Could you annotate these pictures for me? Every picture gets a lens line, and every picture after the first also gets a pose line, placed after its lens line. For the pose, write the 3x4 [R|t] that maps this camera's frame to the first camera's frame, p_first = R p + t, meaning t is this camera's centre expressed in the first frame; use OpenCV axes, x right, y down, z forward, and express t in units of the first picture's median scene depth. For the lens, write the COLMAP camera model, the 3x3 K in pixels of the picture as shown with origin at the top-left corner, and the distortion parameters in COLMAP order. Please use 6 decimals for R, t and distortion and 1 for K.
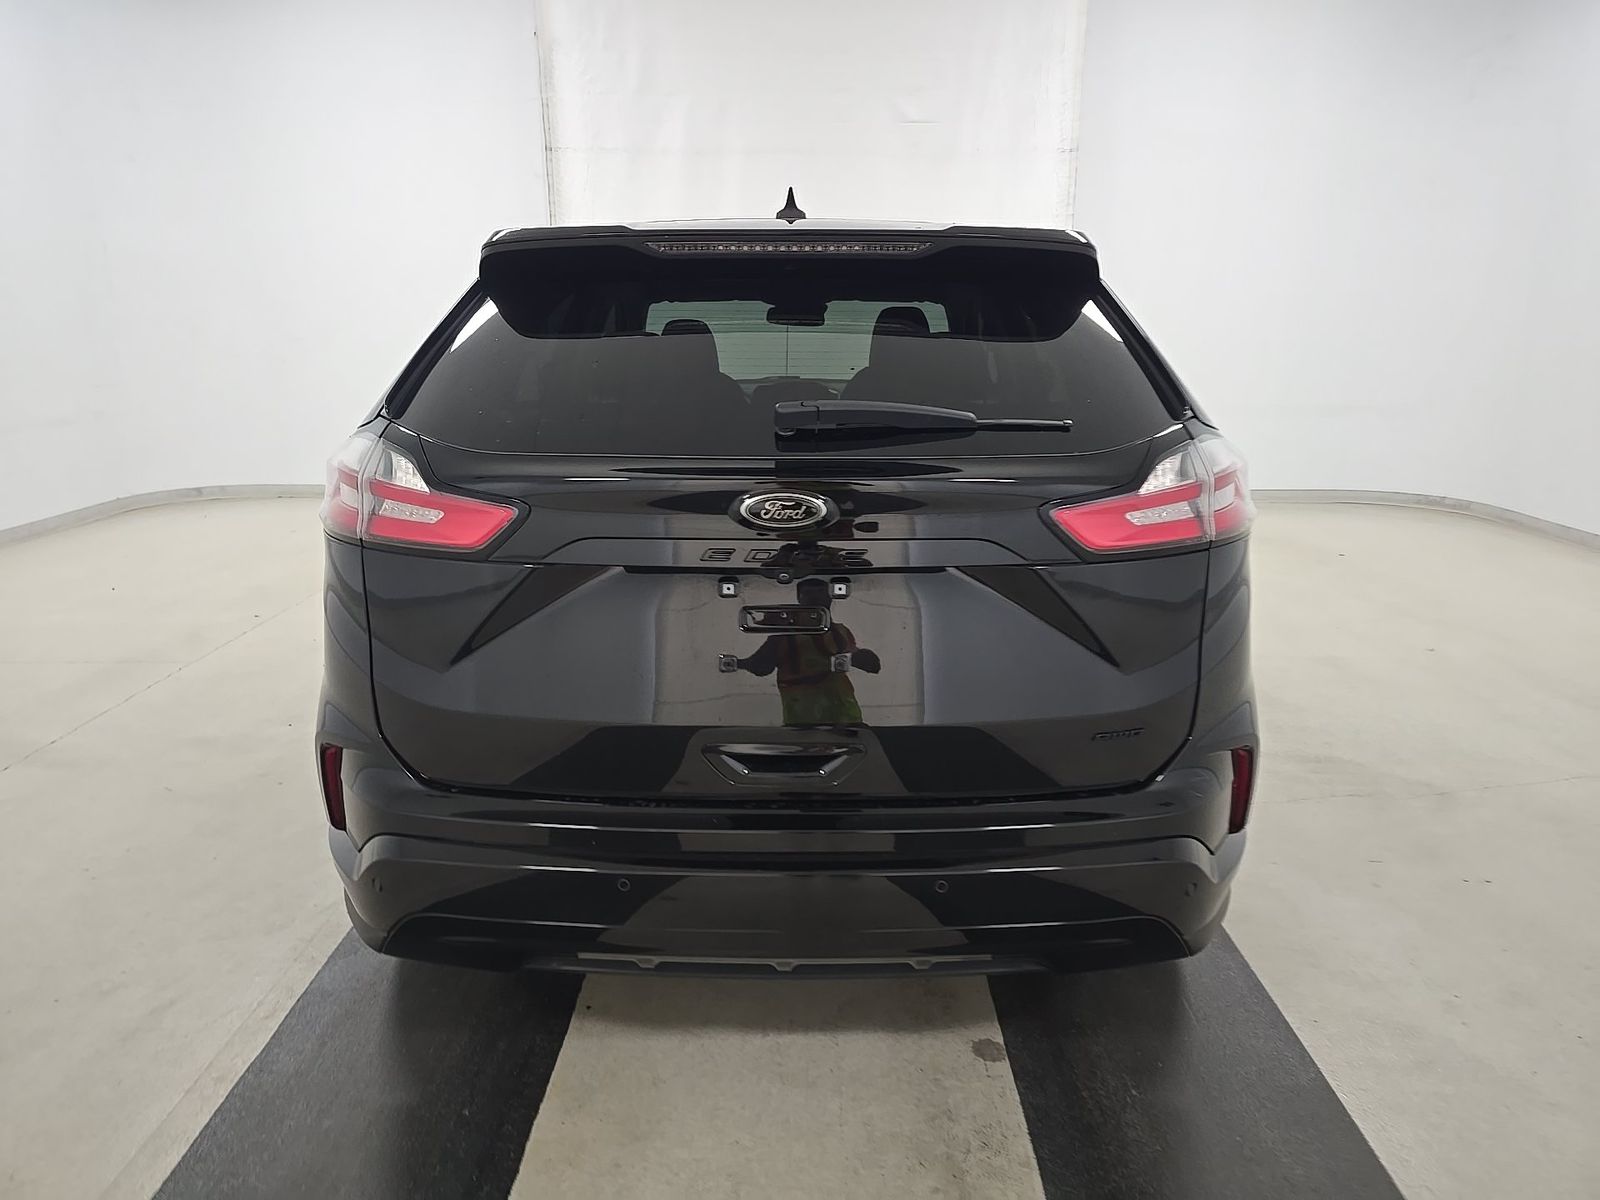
lens RADIAL K [[1048.3, 0, 800.0], [0, 1048.3, 600.0], [0, 0, 1]] dist [0.002927, 0.000882]
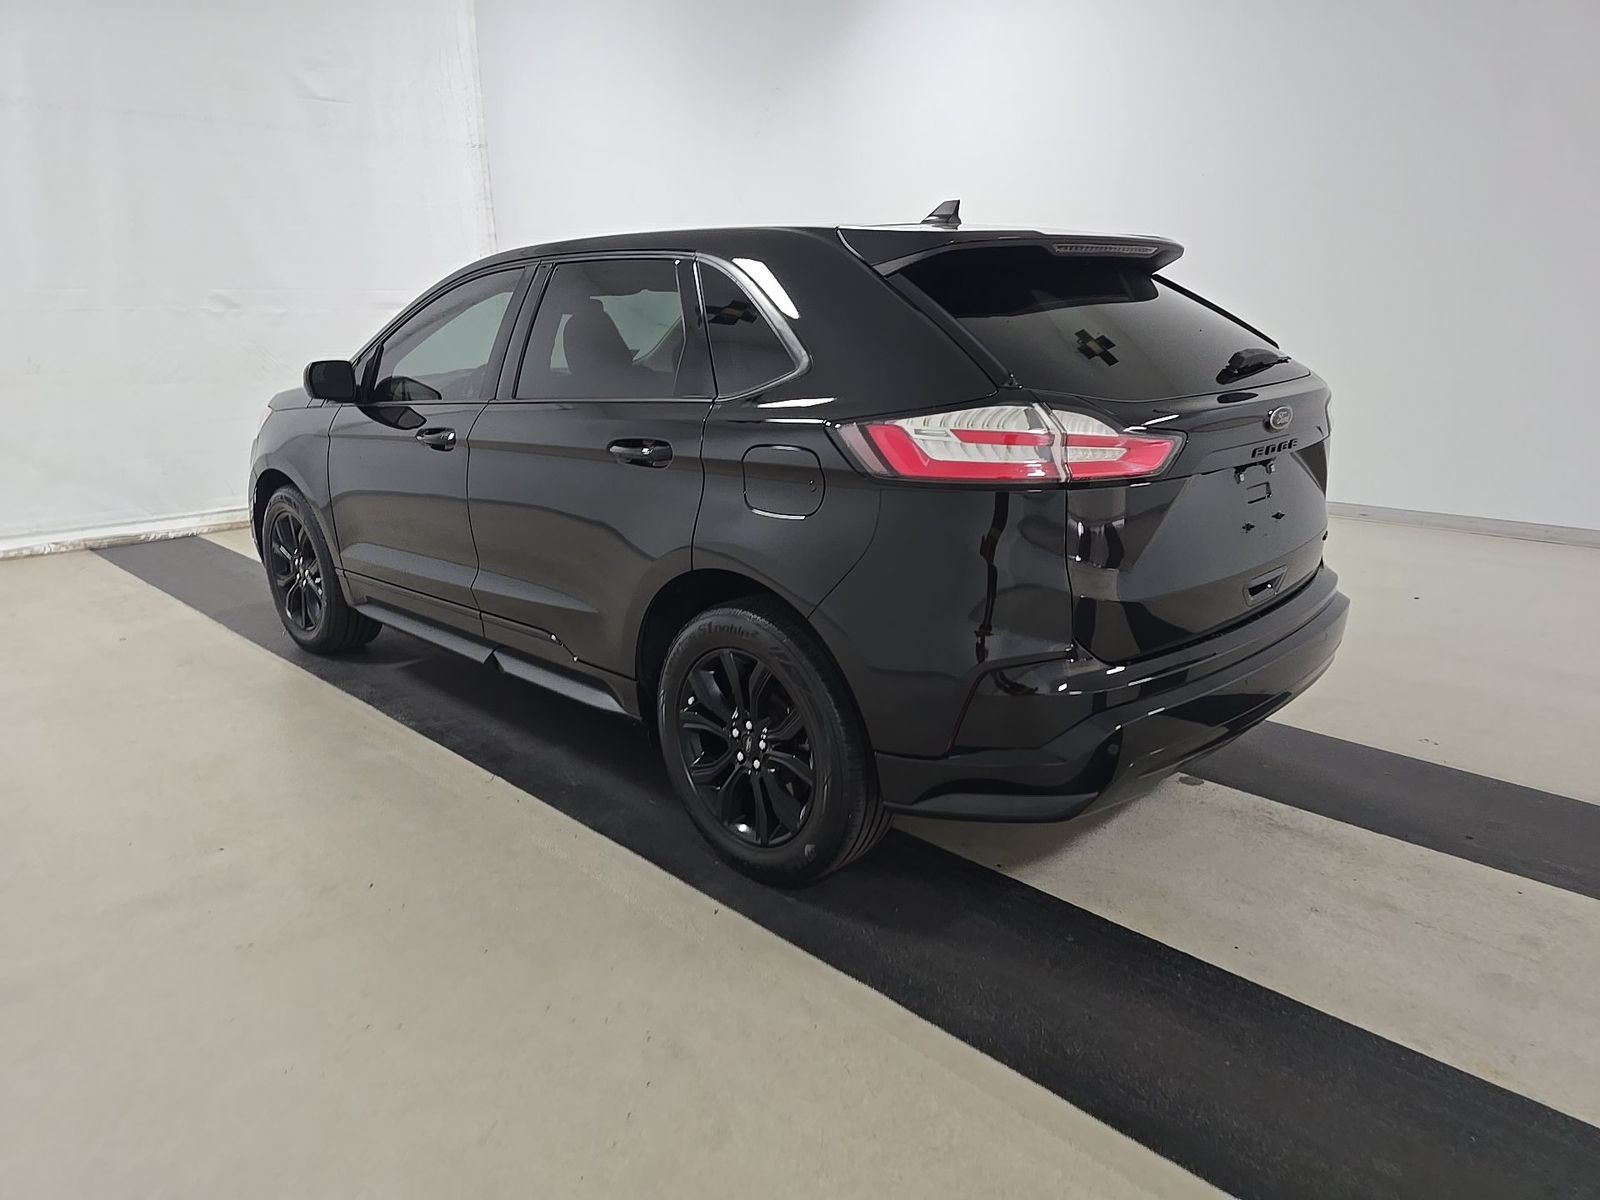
lens RADIAL K [[1048.3, 0, 800.0], [0, 1048.3, 600.0], [0, 0, 1]] dist [0.002927, 0.000882]
pose [[0.704473, -0.203505, 0.679928, -1.154902], [0.198966, 0.976222, 0.086038, -0.069502], [-0.681271, 0.074671, 0.728213, 0.248757]]
